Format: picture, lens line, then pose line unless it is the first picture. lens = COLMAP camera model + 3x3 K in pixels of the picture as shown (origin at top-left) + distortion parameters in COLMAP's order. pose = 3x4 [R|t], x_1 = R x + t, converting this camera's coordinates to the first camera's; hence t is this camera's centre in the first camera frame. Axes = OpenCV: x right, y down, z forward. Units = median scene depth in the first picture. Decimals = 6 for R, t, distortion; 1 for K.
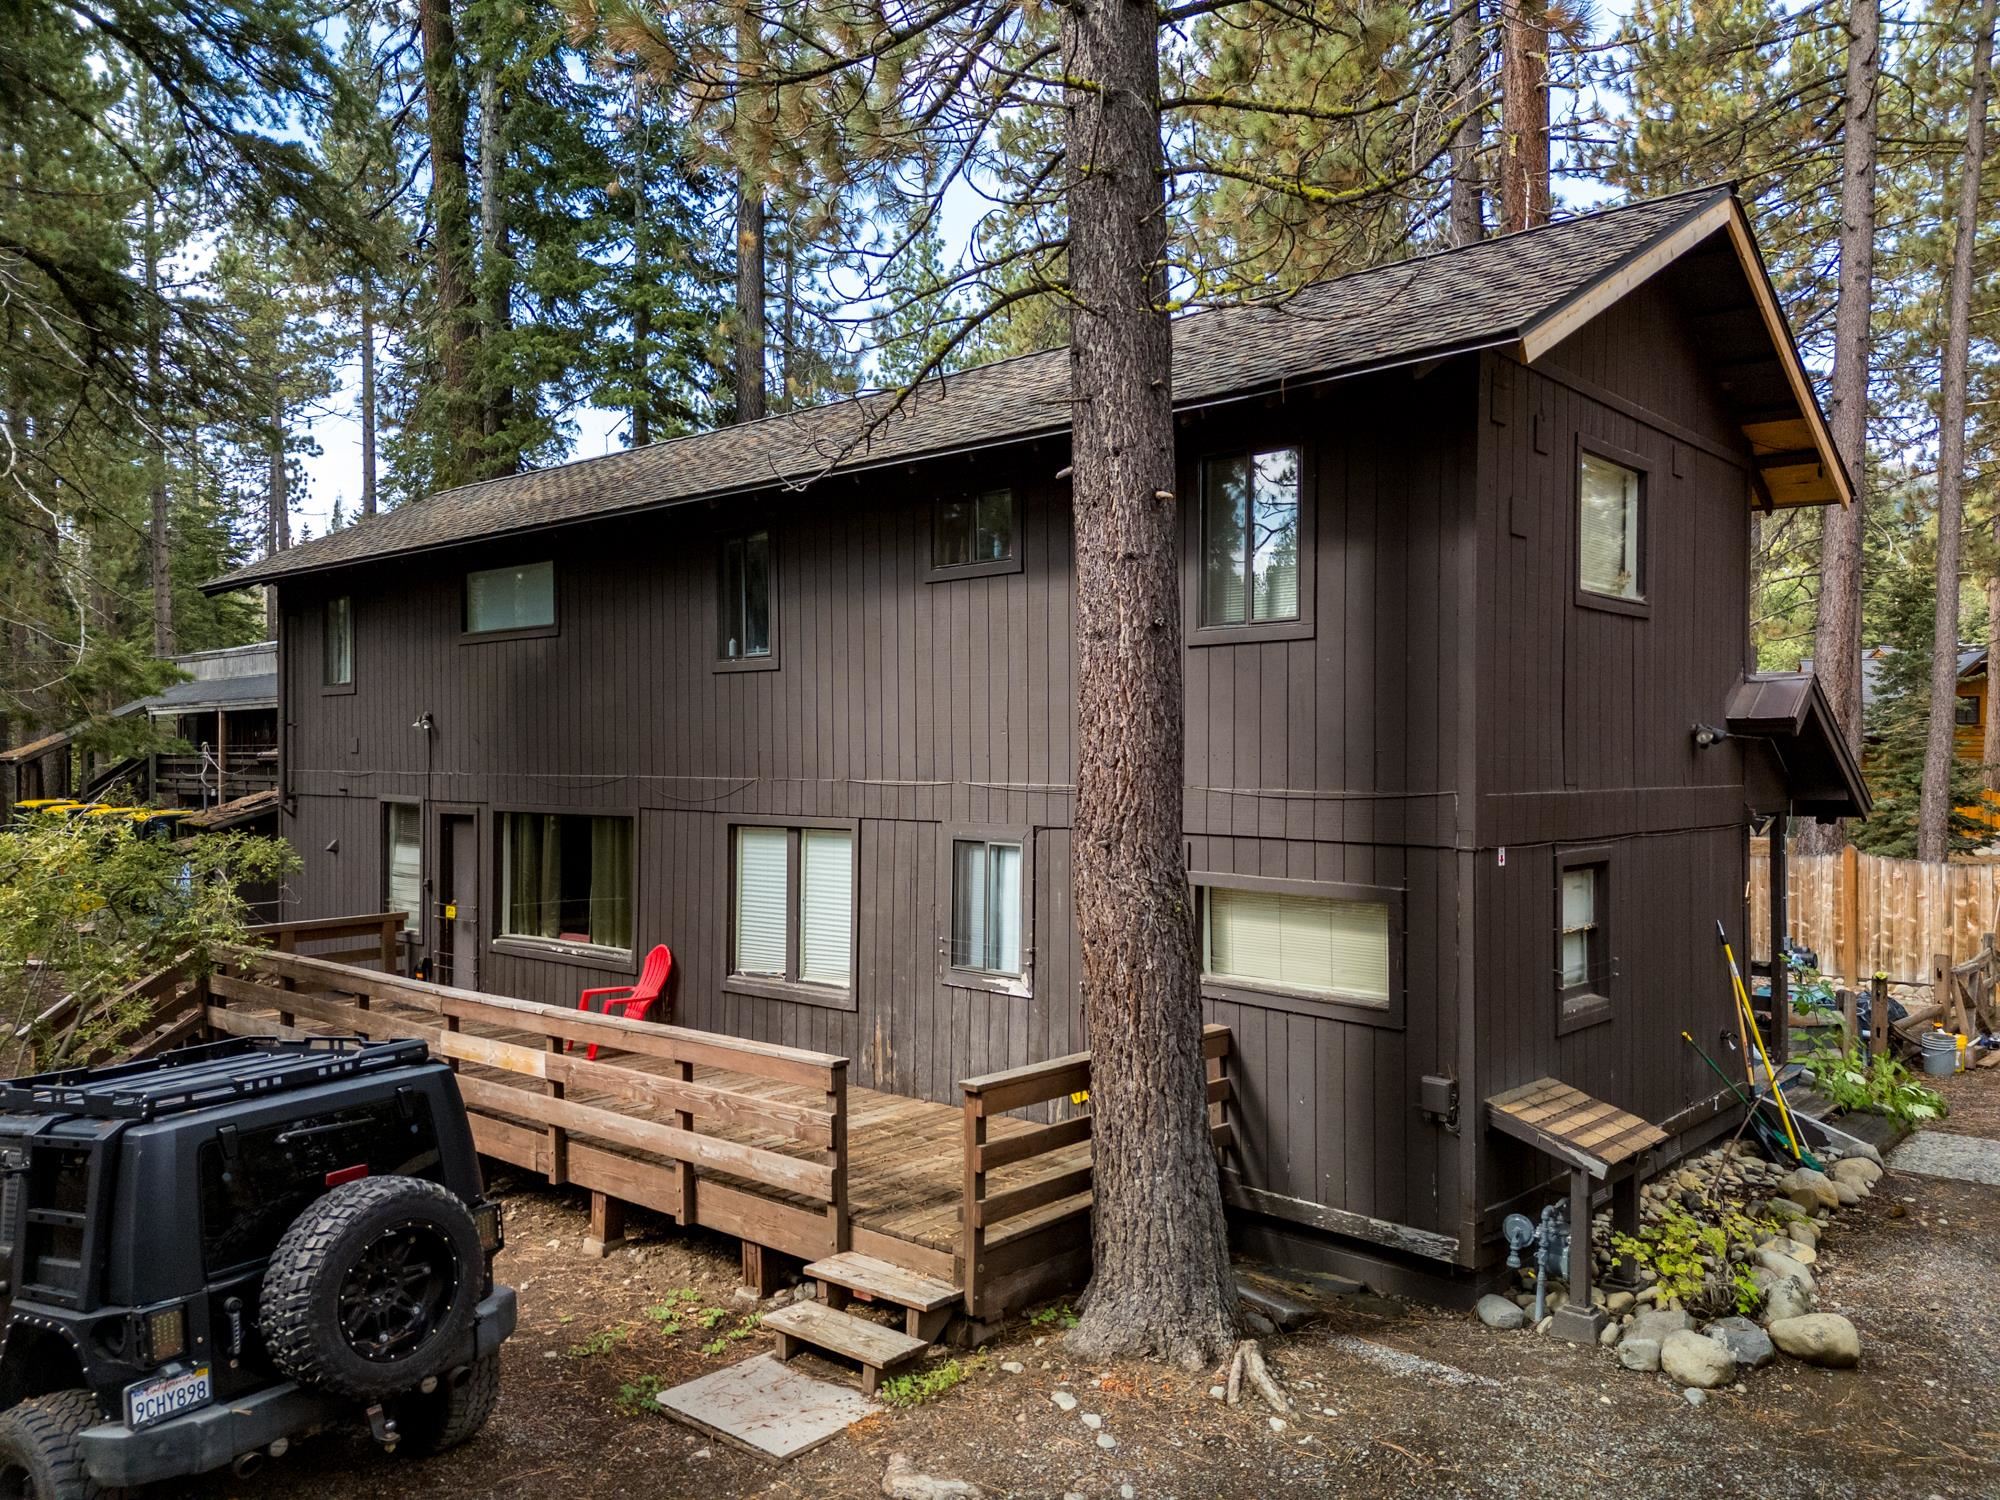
lens RADIAL K [[1476.0, 0, 1000.0], [0, 1476.0, 750.0], [0, 0, 1]] dist [0.087087, -0.081131]
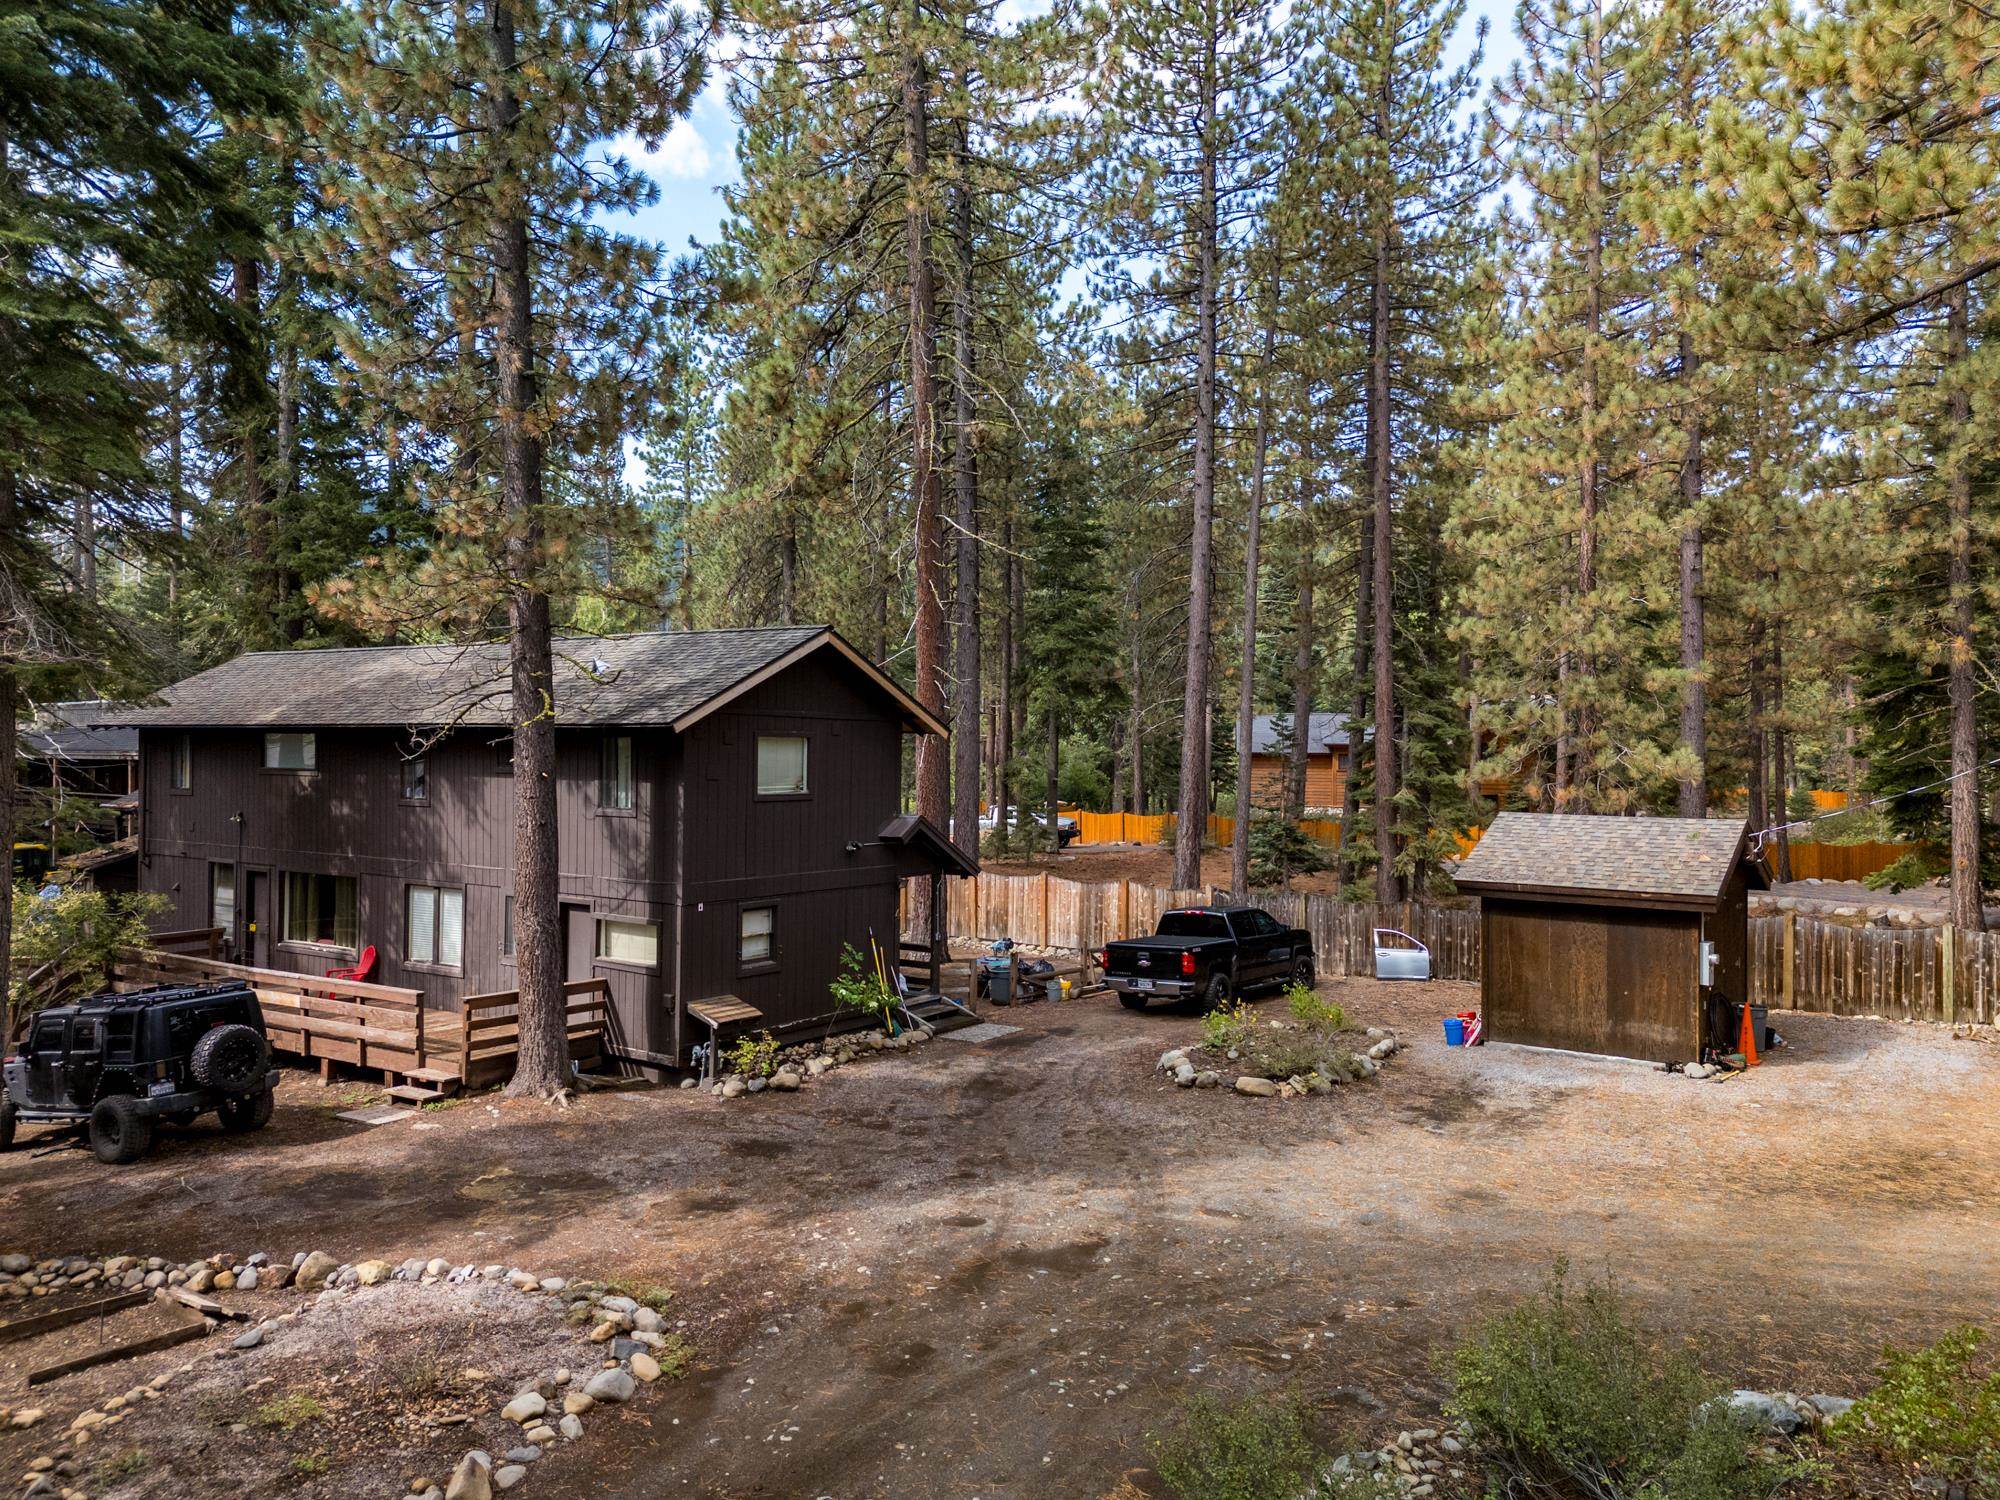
lens RADIAL K [[1441.3, 0, 1000.0], [0, 1441.3, 750.0], [0, 0, 1]] dist [0.091451, -0.067246]
pose [[0.992698, 0.008860, 0.120302, 0.515048], [-0.009115, 0.999957, 0.001569, -0.195083], [-0.120283, -0.002654, 0.992736, -1.437594]]
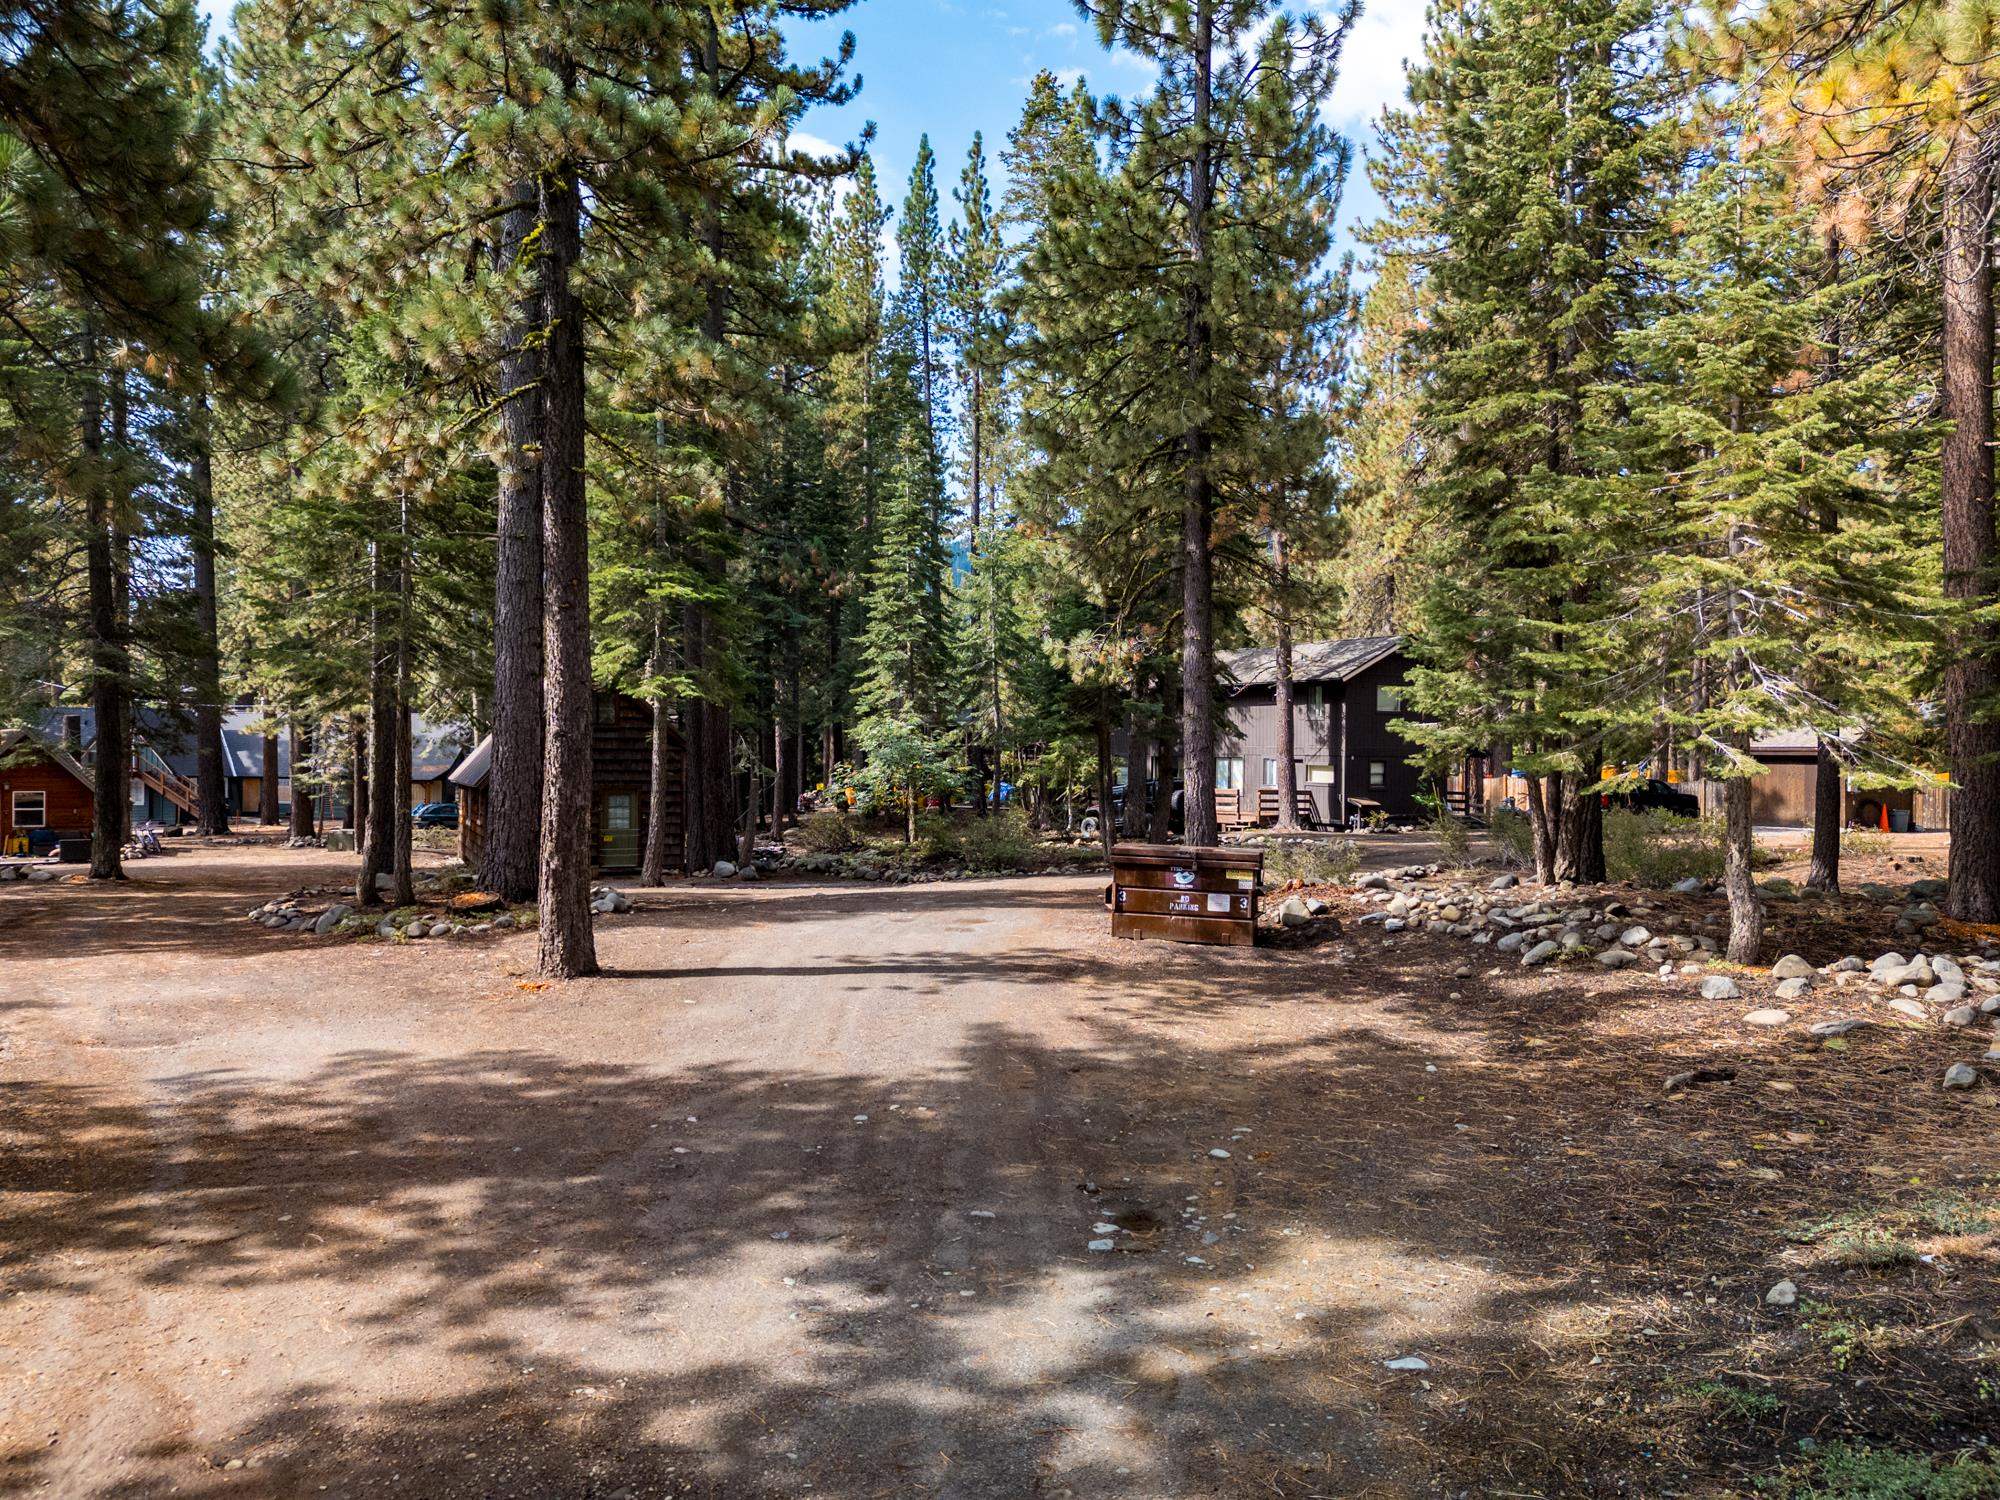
lens RADIAL K [[1441.3, 0, 1000.0], [0, 1441.3, 750.0], [0, 0, 1]] dist [0.091451, -0.067246]
pose [[0.958911, 0.007758, -0.283600, 0.590613], [-0.009164, 0.999951, -0.003630, 0.069871], [0.283558, 0.006080, 0.958936, -4.657341]]
